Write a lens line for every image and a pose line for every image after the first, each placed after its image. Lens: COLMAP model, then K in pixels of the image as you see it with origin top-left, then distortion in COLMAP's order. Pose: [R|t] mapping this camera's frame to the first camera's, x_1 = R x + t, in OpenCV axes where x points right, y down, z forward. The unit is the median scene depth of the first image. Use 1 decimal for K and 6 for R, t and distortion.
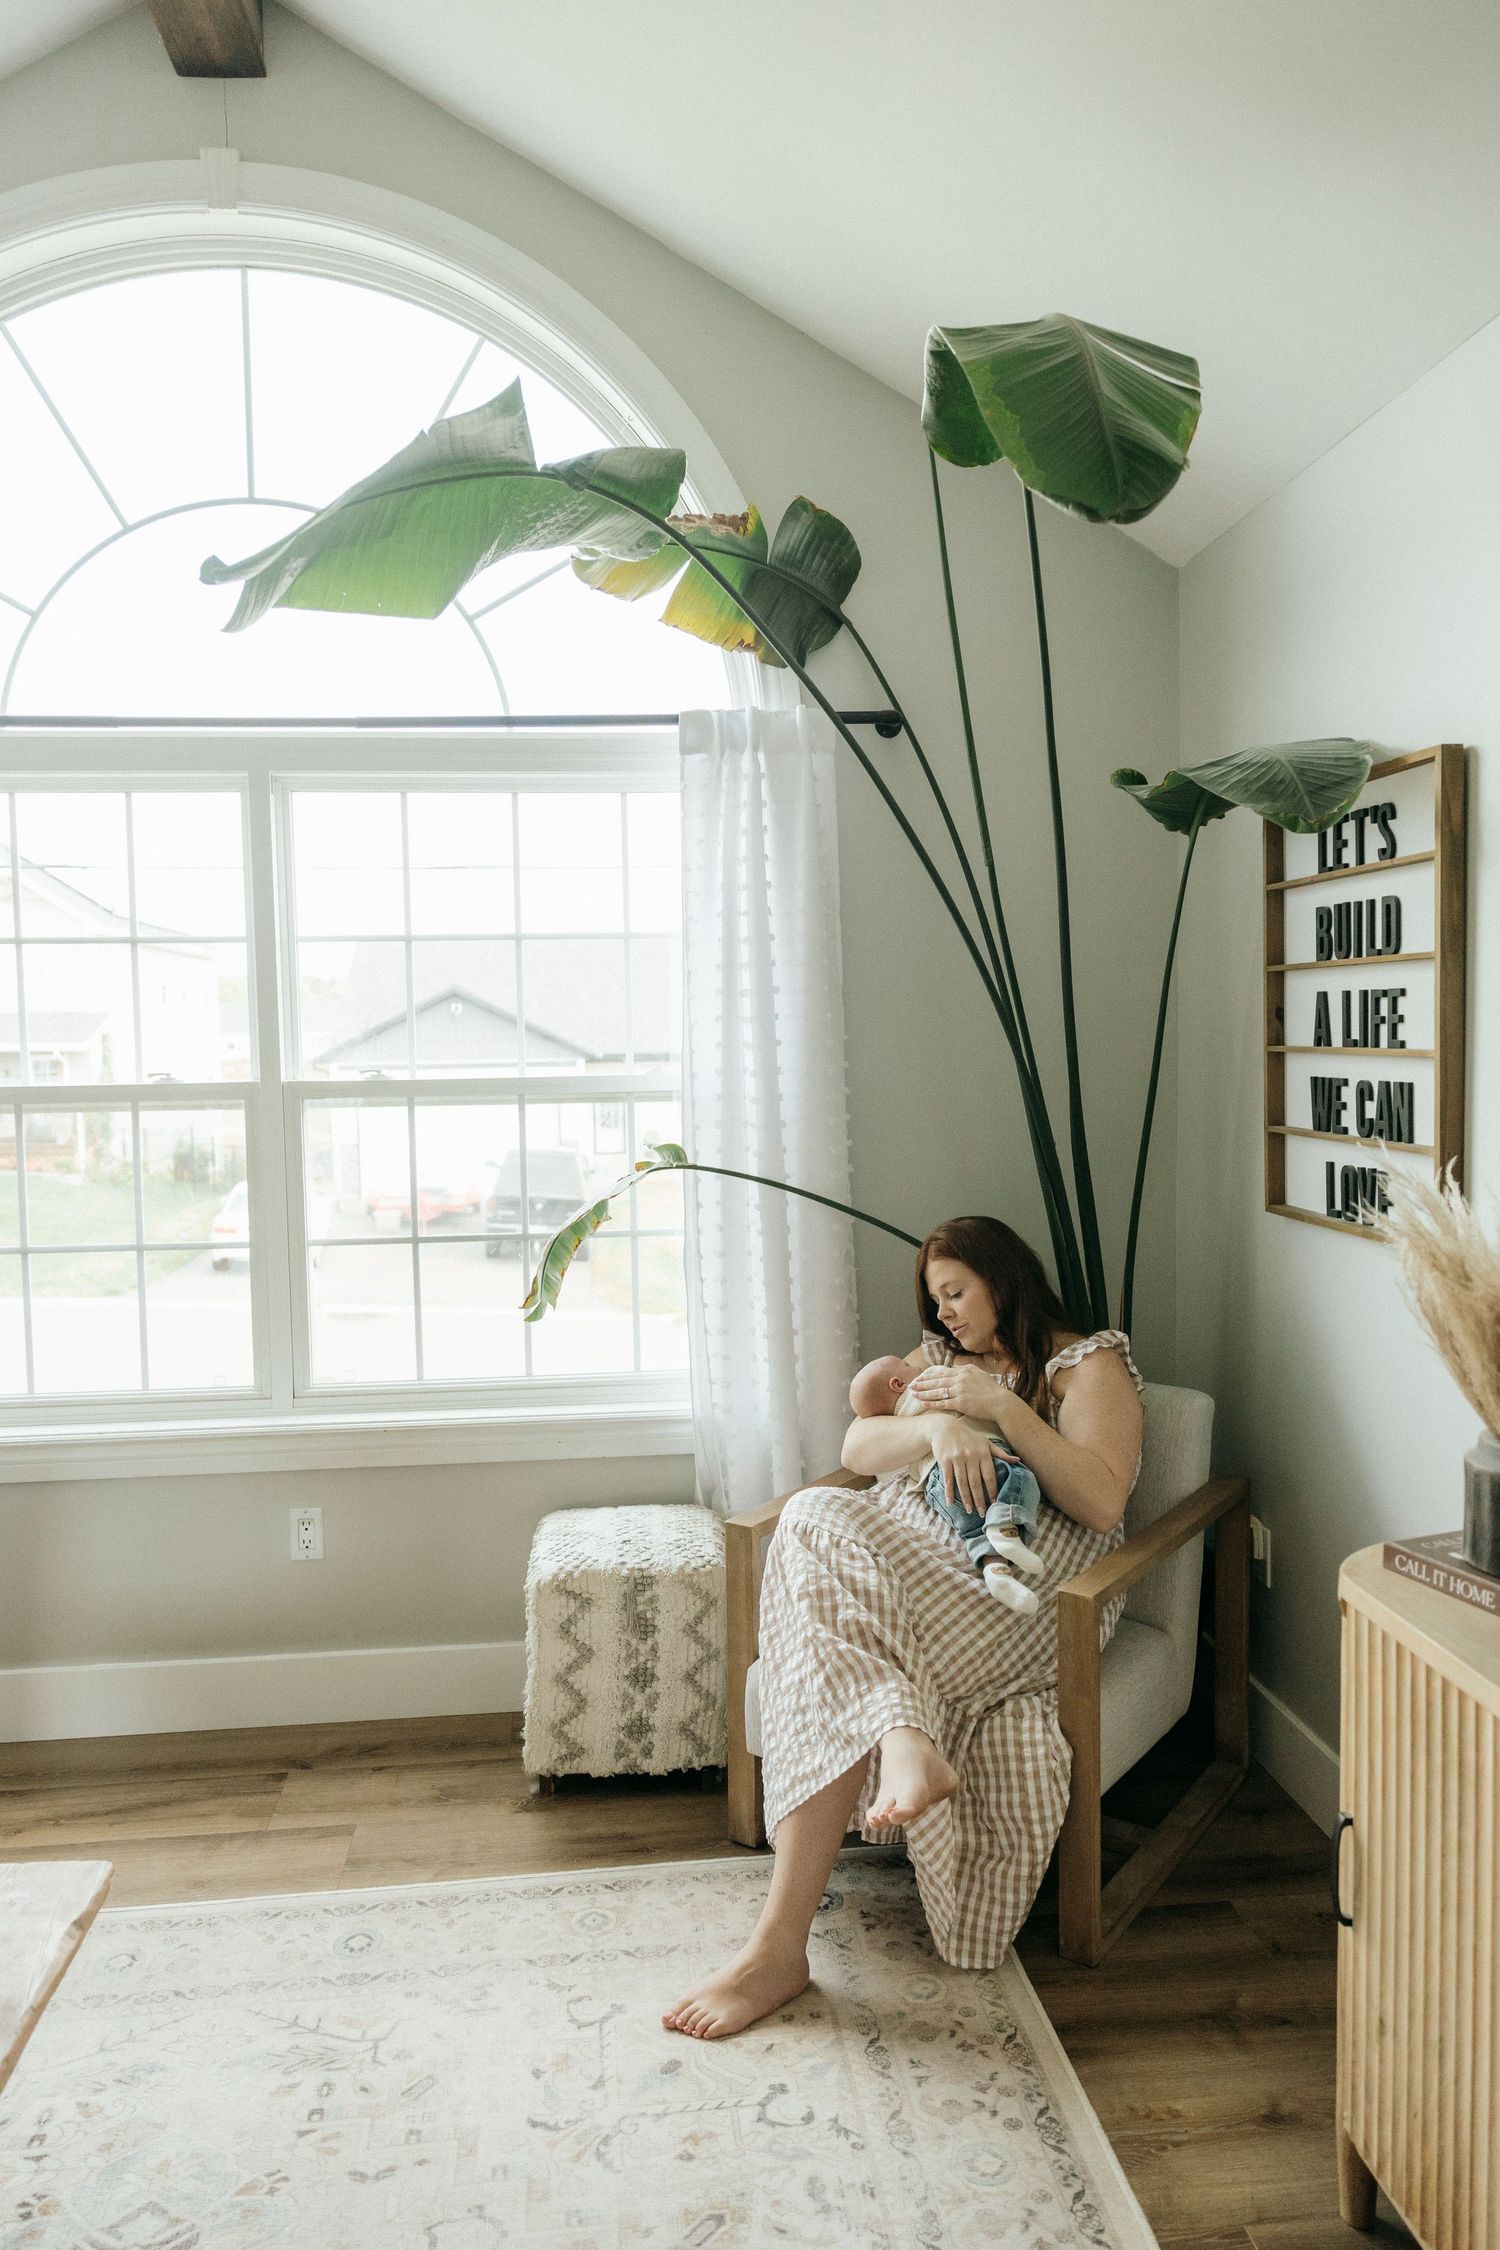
lens RADIAL K [[1526.4, 0, 750.0], [0, 1526.4, 1125.0], [0, 0, 1]] dist [0.009322, -0.003268]
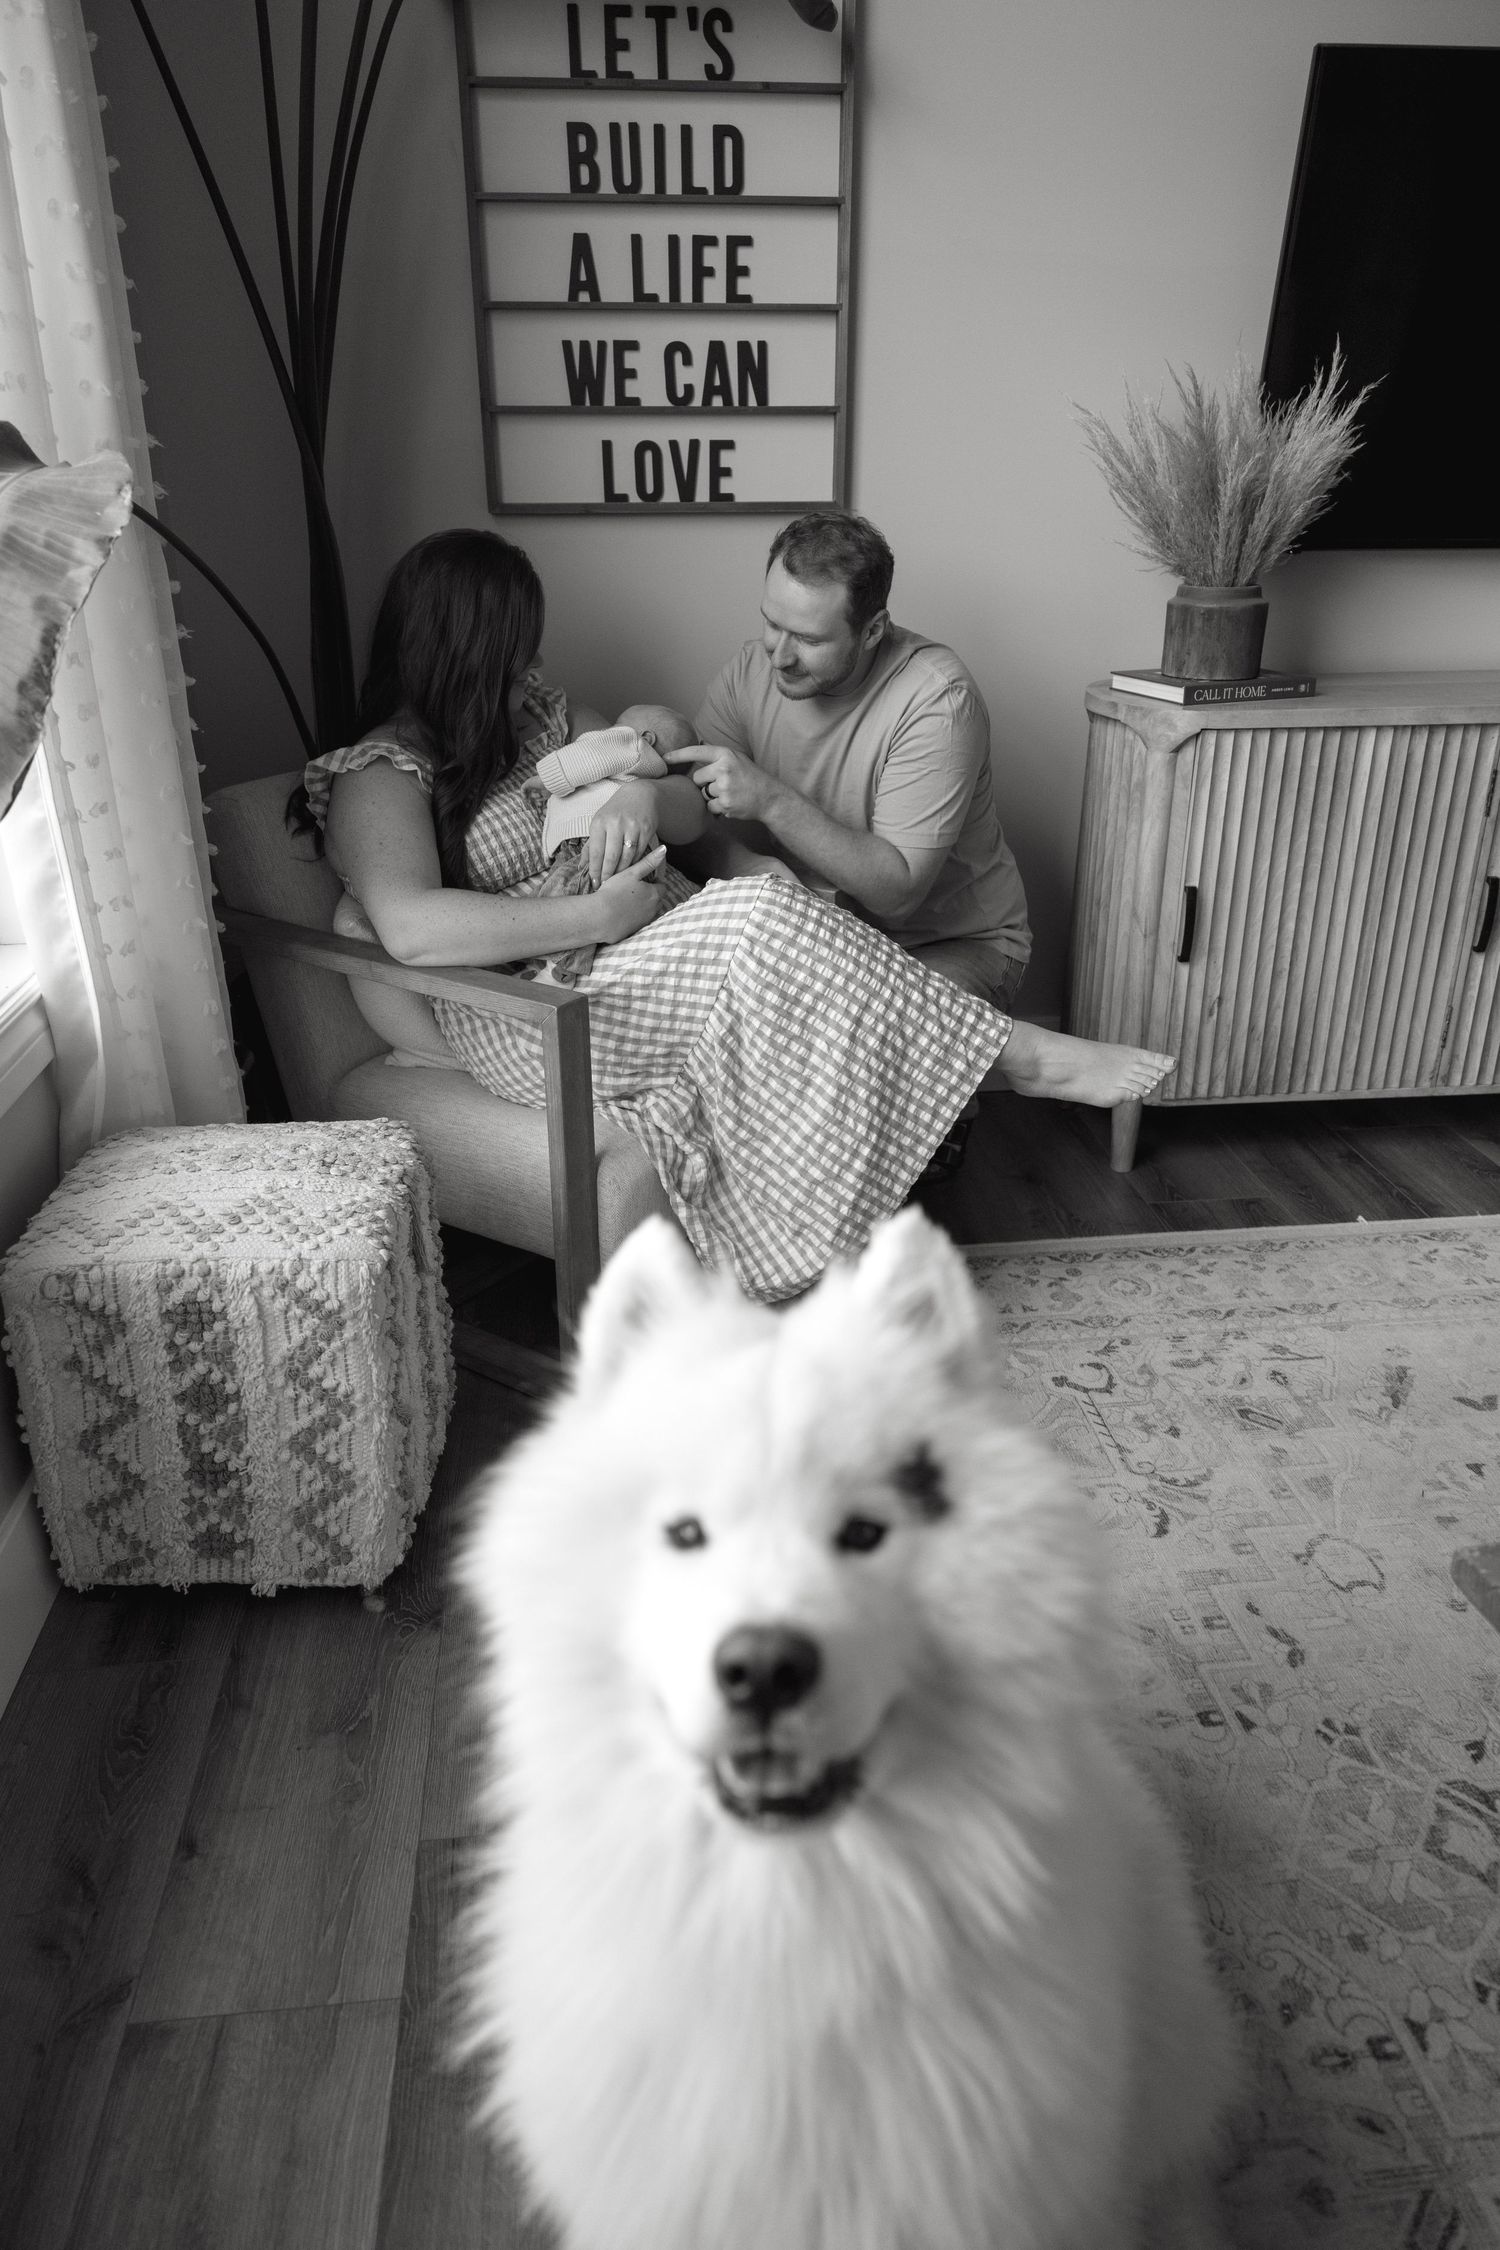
lens RADIAL K [[1526.4, 0, 750.0], [0, 1526.4, 1125.0], [0, 0, 1]] dist [0.009322, -0.003268]
pose [[0.013857, -0.388674, 0.921271, -0.732503], [0.065892, 0.919712, 0.387025, 0.058914], [-0.997731, 0.055341, 0.038355, 0.997275]]
